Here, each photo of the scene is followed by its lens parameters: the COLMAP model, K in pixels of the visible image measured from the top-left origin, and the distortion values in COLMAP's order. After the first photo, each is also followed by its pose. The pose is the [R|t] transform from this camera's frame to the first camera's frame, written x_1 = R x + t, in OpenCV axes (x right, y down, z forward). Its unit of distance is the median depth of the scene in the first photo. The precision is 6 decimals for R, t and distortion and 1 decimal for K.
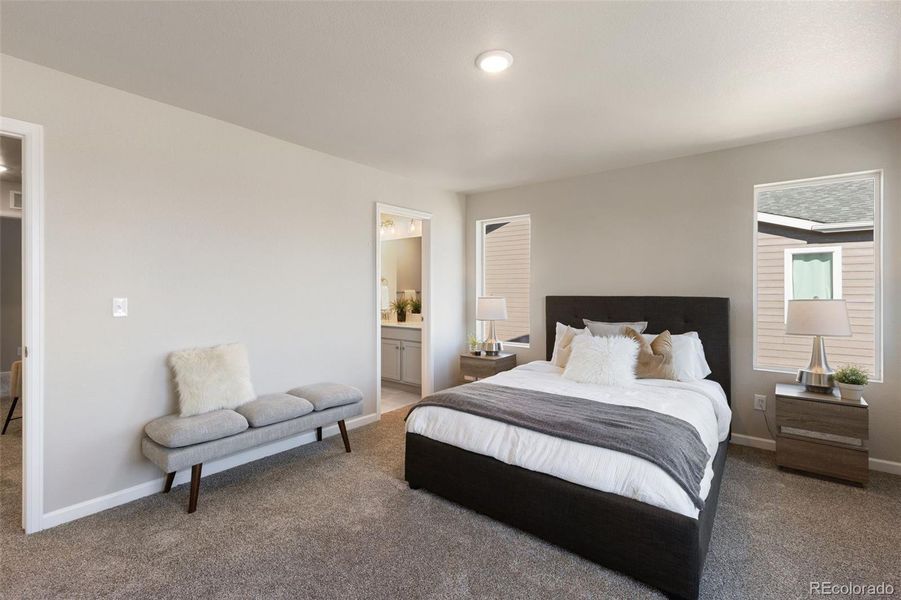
lens RADIAL K [[403.1, 0, 449.7], [0, 403.1, 294.5], [0, 0, 1]] dist [-0.001024, -0.000222]
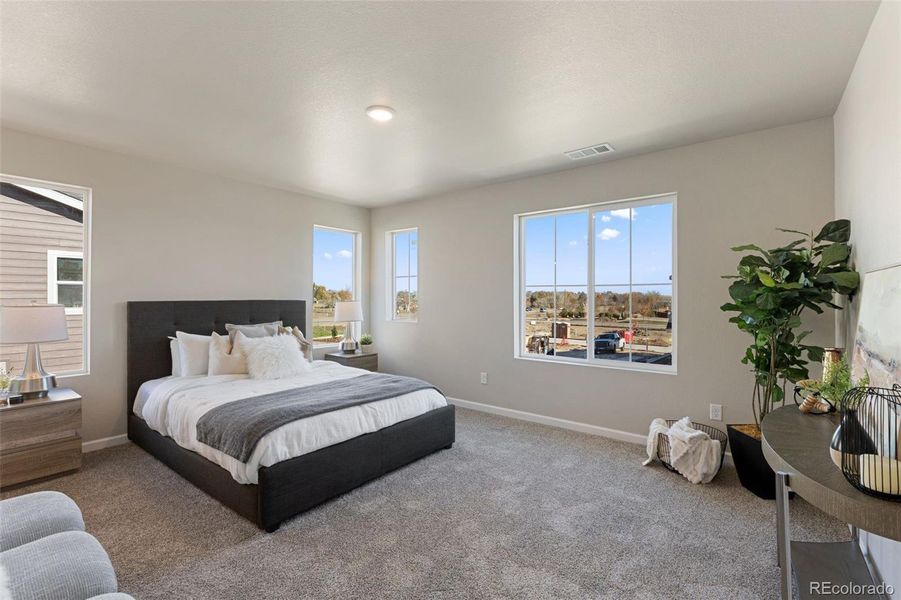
lens RADIAL K [[403.1, 0, 449.7], [0, 403.1, 294.5], [0, 0, 1]] dist [-0.001024, -0.000222]
pose [[-0.006129, 0.001016, 0.999981, -0.841313], [0.008574, 0.999963, -0.000963, -0.007908], [-0.999944, 0.008568, -0.006138, 0.571566]]
